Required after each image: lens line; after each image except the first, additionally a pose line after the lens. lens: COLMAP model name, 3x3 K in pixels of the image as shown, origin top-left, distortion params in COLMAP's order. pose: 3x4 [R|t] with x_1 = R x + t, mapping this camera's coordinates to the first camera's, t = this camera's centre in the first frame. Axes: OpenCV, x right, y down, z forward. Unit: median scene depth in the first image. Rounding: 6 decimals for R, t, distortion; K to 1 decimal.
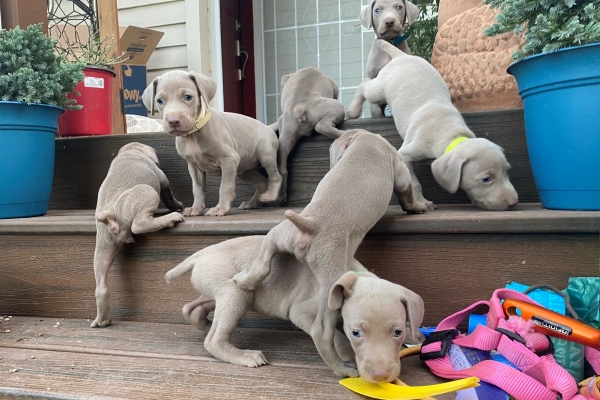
lens RADIAL K [[479.3, 0, 267.9], [0, 479.3, 206.4], [0, 0, 1]] dist [0.018605, -0.012468]
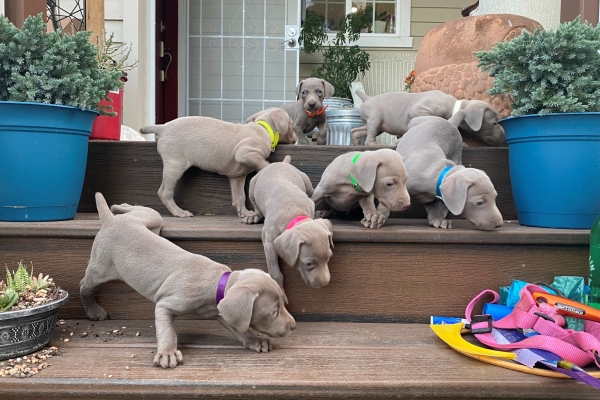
lens RADIAL K [[479.3, 0, 287.9], [0, 479.3, 197.4], [0, 0, 1]] dist [0.018605, -0.012468]
pose [[0.959915, 0.039116, 0.277550, -0.336738], [-0.032054, 0.999038, -0.029940, -0.009864], [-0.278454, 0.019844, 0.960245, -0.088122]]
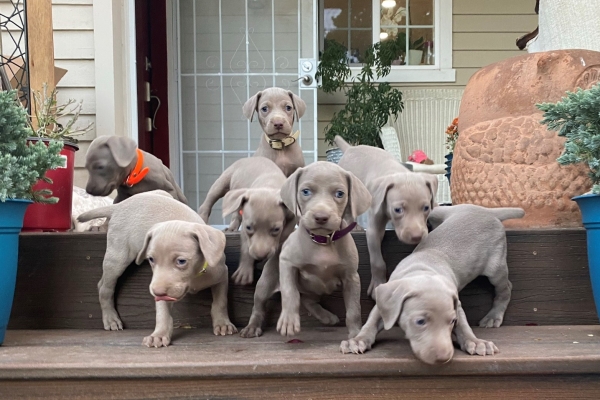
lens RADIAL K [[571.1, 0, 313.7], [0, 571.1, 261.6], [0, 0, 1]] dist [0.019617, 0.000000]
pose [[0.959806, 0.013144, 0.280356, -0.269575], [-0.006215, 0.999653, -0.025588, -0.093957], [-0.280595, 0.022817, 0.959555, 0.020213]]
